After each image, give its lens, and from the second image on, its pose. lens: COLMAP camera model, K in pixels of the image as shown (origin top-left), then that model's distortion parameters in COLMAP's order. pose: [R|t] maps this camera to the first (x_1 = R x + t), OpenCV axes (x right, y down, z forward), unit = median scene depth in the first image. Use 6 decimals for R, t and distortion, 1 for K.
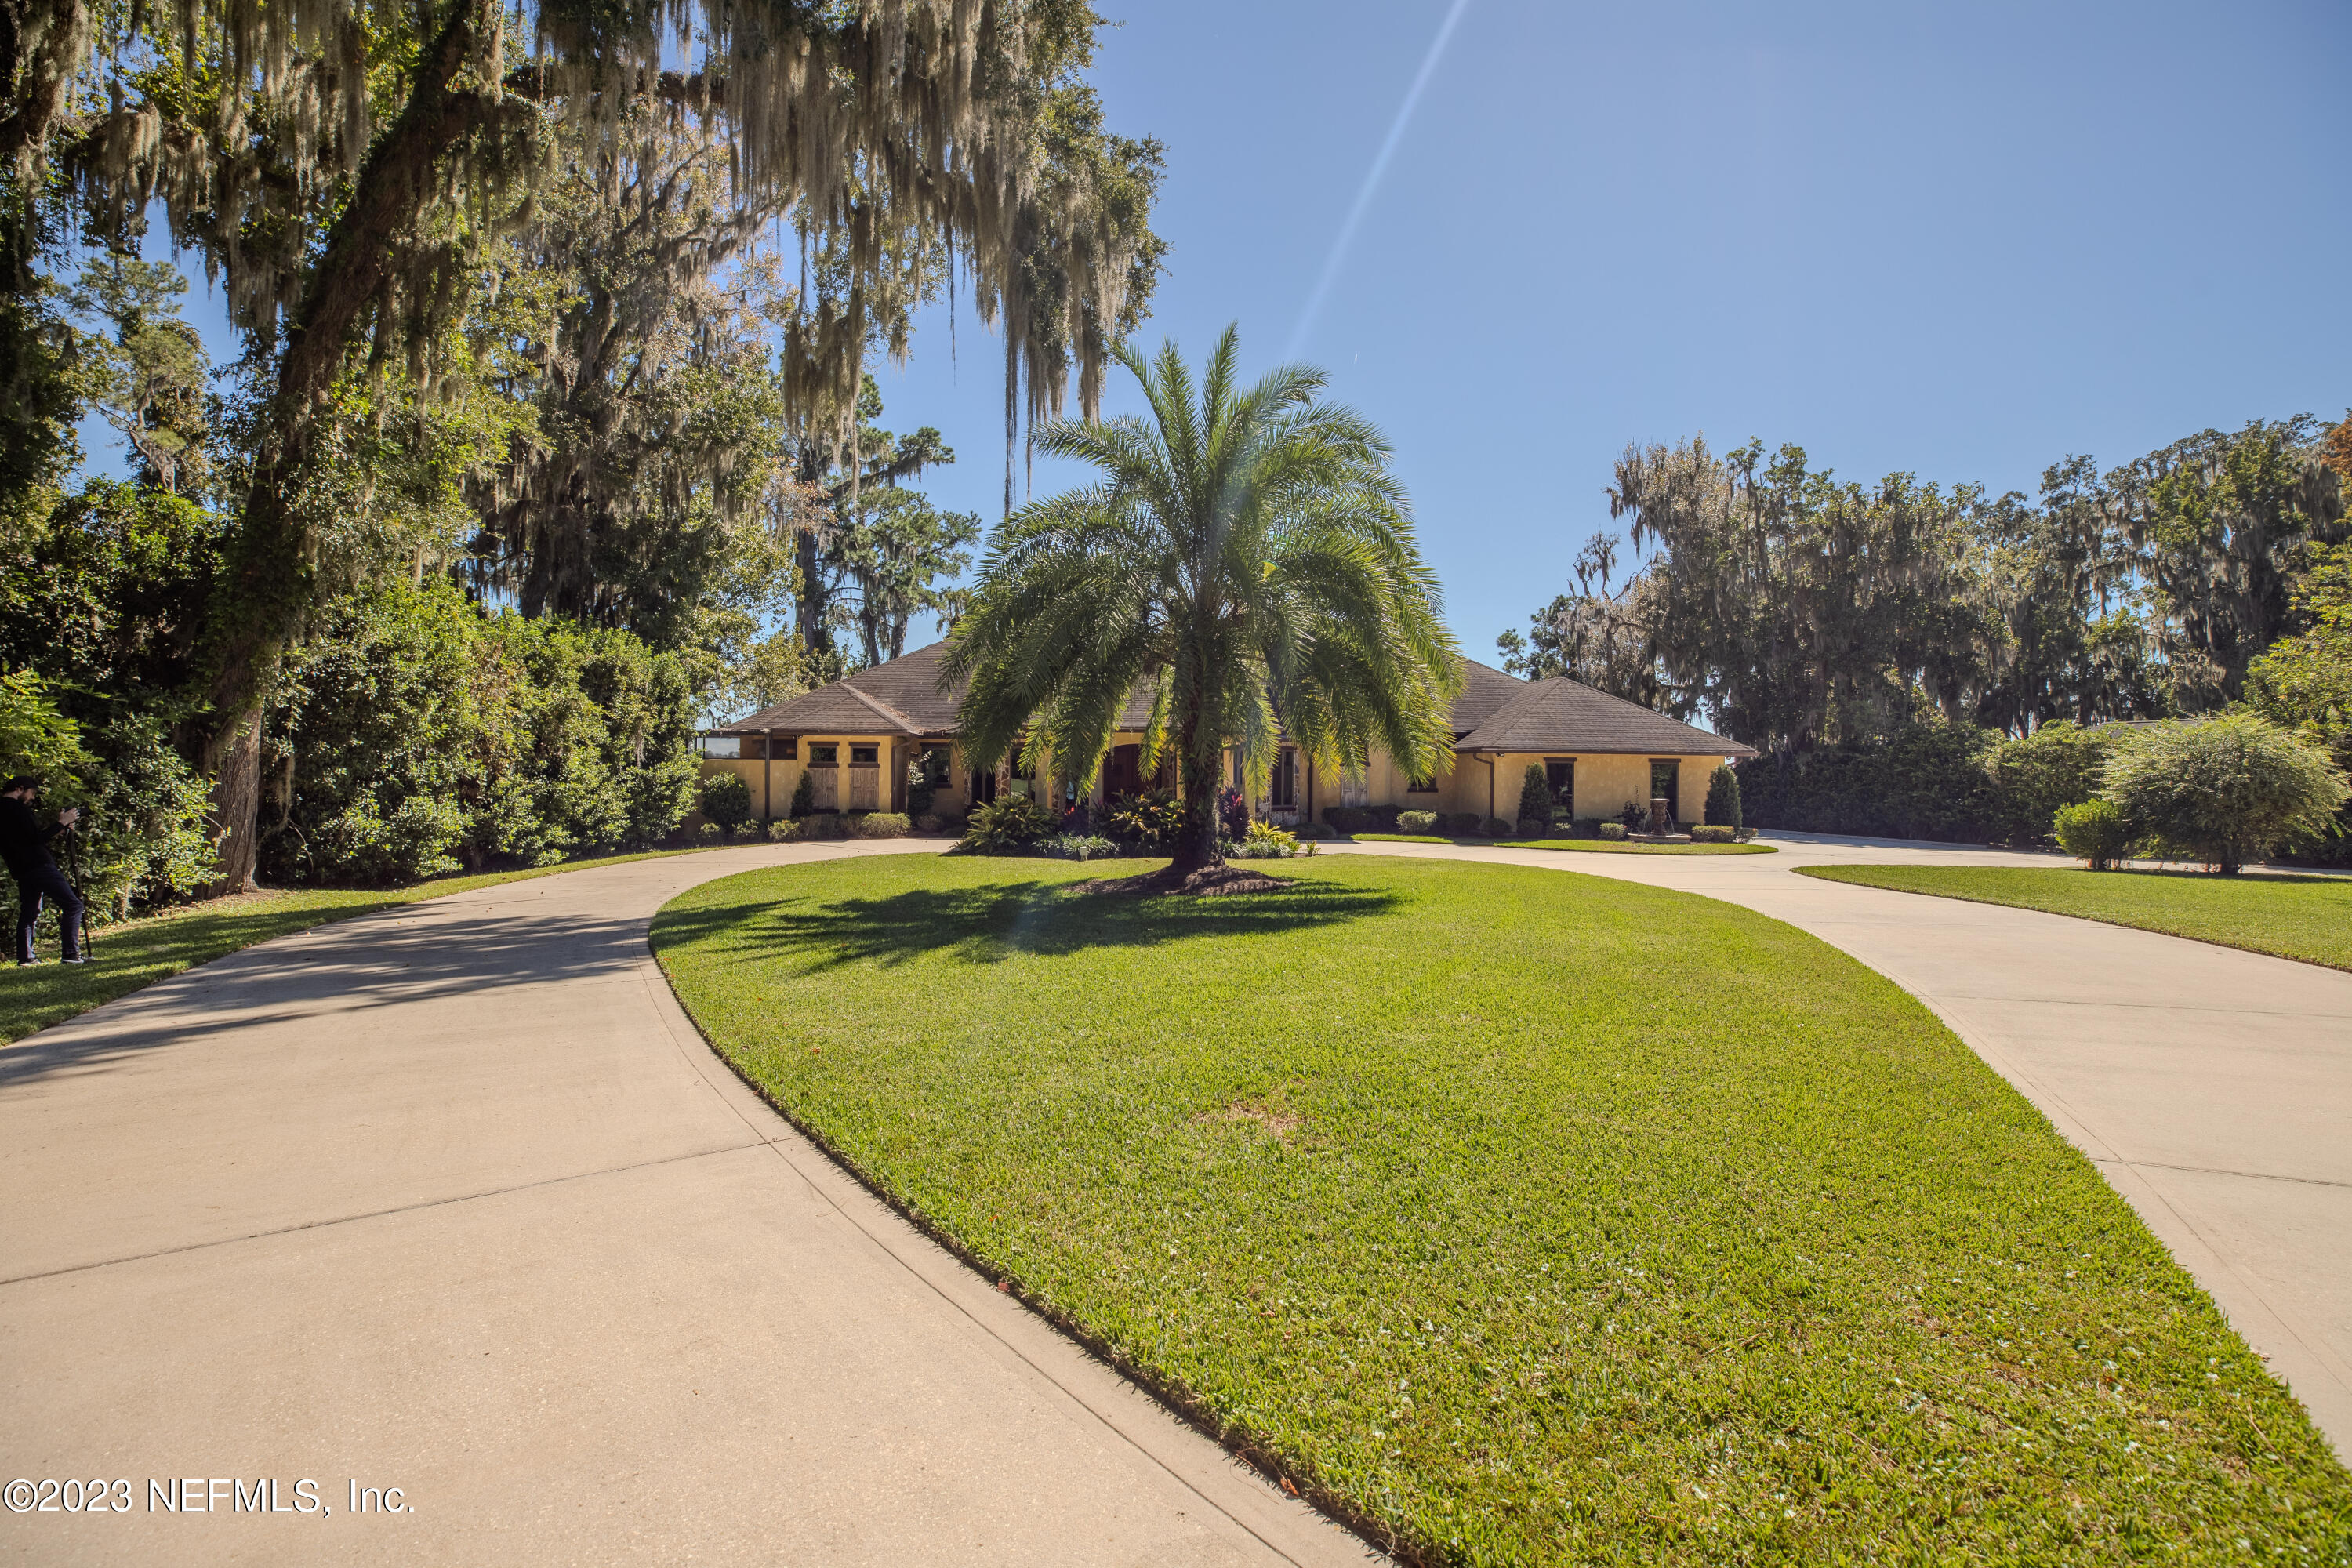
lens RADIAL K [[1075.5, 0, 1178.8], [0, 1075.5, 786.0], [0, 0, 1]] dist [-0.000551, 0.001005]
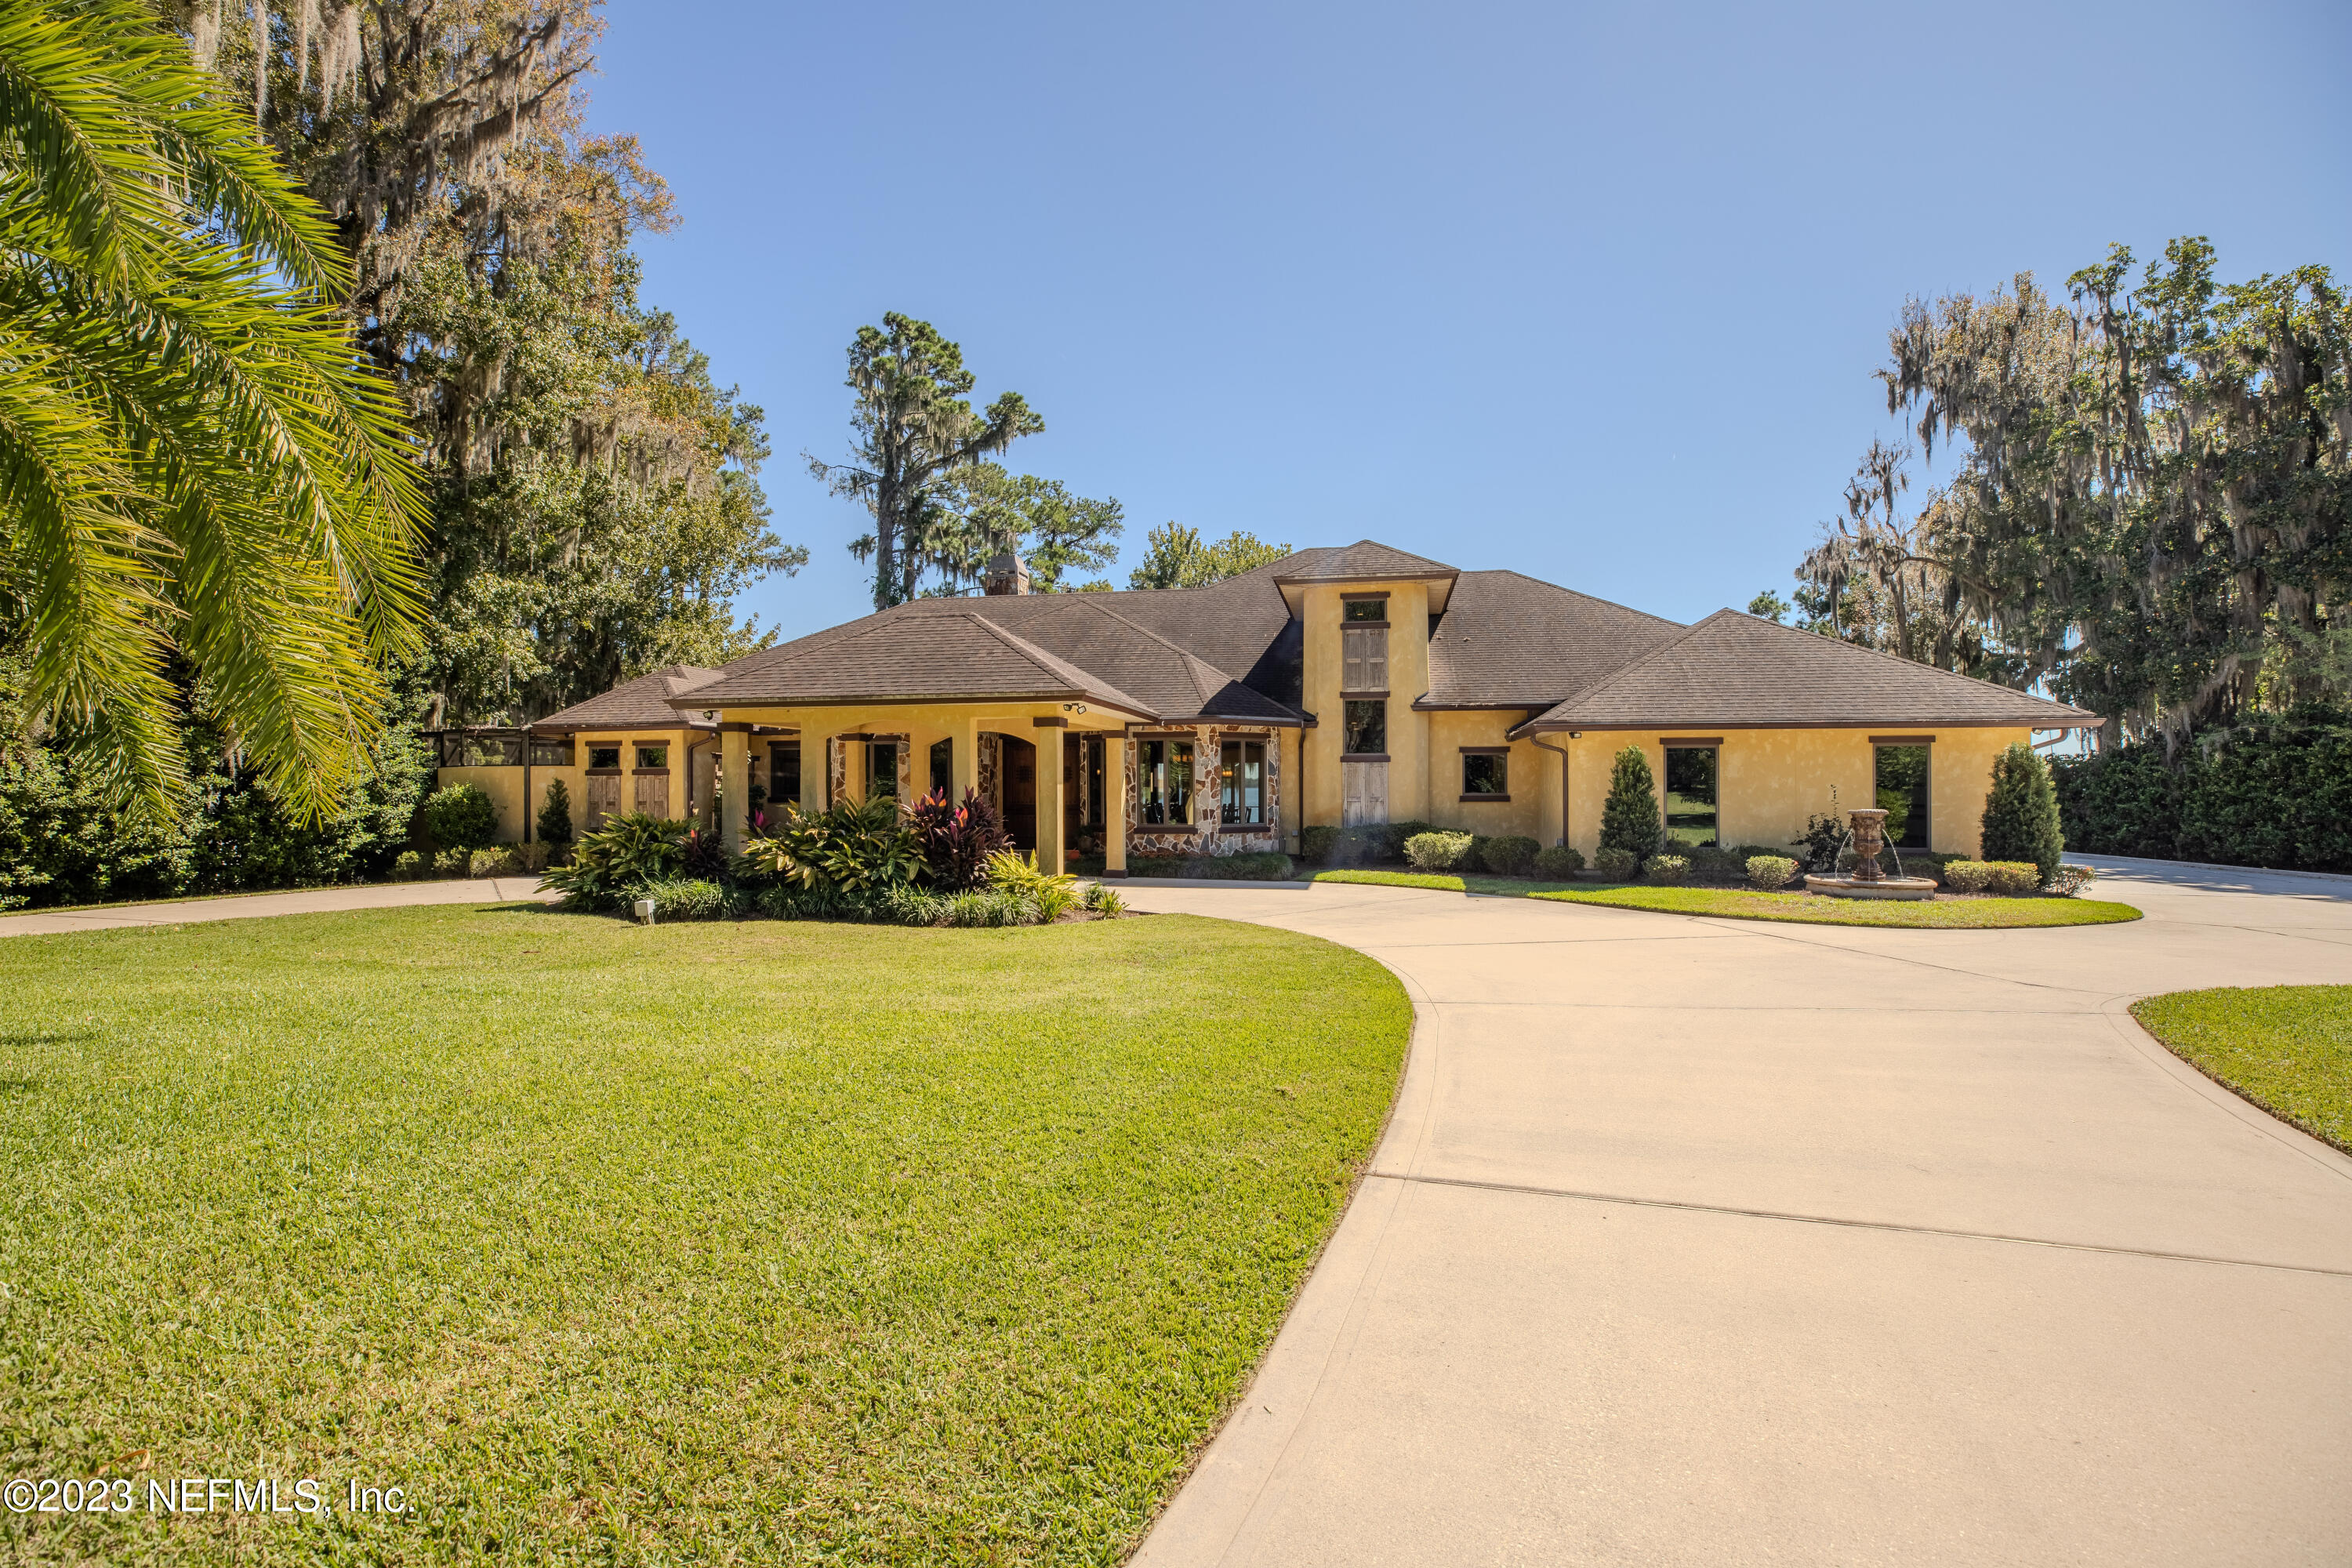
lens RADIAL K [[1075.5, 0, 1172.5], [0, 1075.5, 786.0], [0, 0, 1]] dist [-0.000551, 0.001005]
pose [[0.967616, -0.011743, -0.252154, 0.156822], [0.008639, 0.999873, -0.013413, 0.002395], [0.252280, 0.010800, 0.967594, 0.254629]]
